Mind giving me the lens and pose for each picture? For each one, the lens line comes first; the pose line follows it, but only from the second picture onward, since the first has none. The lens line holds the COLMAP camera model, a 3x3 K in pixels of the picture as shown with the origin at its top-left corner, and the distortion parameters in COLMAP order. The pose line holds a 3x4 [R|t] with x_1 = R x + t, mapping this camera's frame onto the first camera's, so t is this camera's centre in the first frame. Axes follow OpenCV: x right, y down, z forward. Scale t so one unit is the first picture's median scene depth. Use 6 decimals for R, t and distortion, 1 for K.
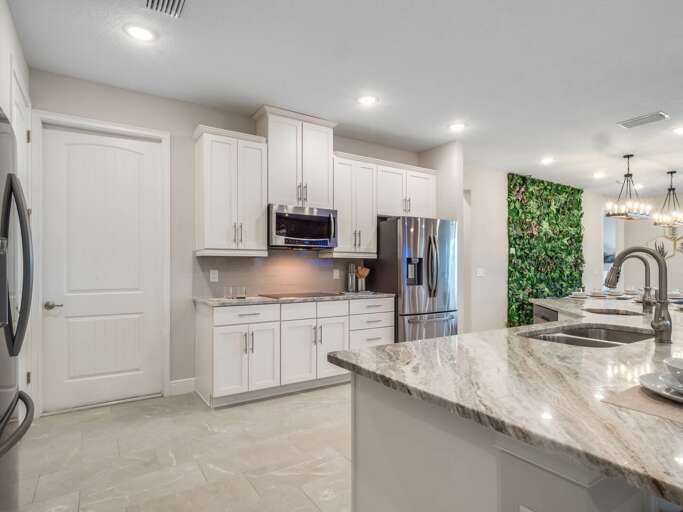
lens RADIAL K [[382.8, 0, 341.2], [0, 382.8, 265.2], [0, 0, 1]] dist [0.002349, -0.001856]
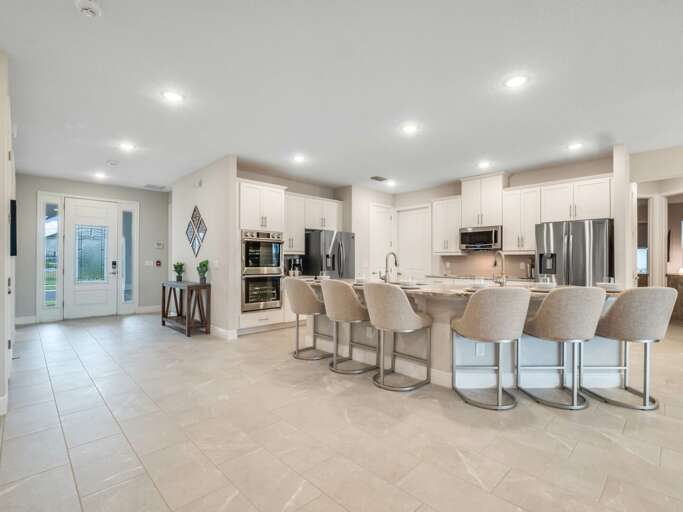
lens RADIAL K [[331.6, 0, 341.5], [0, 331.6, 258.2], [0, 0, 1]] dist [-0.001433, 0.000487]
pose [[0.198567, -0.011428, -0.980021, 1.164020], [-0.002690, 0.999922, -0.012205, 0.013480], [0.980084, 0.005060, 0.198520, 0.054748]]
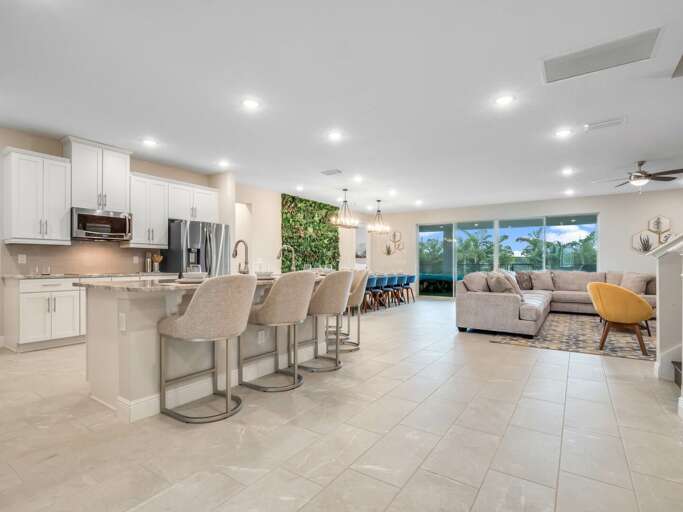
lens RADIAL K [[345.1, 0, 342.3], [0, 345.1, 263.1], [0, 0, 1]] dist [-0.016252, 0.000062]
pose [[0.921314, -0.001223, 0.388818, 0.199430], [0.001725, 0.999998, -0.000942, 0.039475], [-0.388816, 0.001539, 0.921314, -0.444148]]
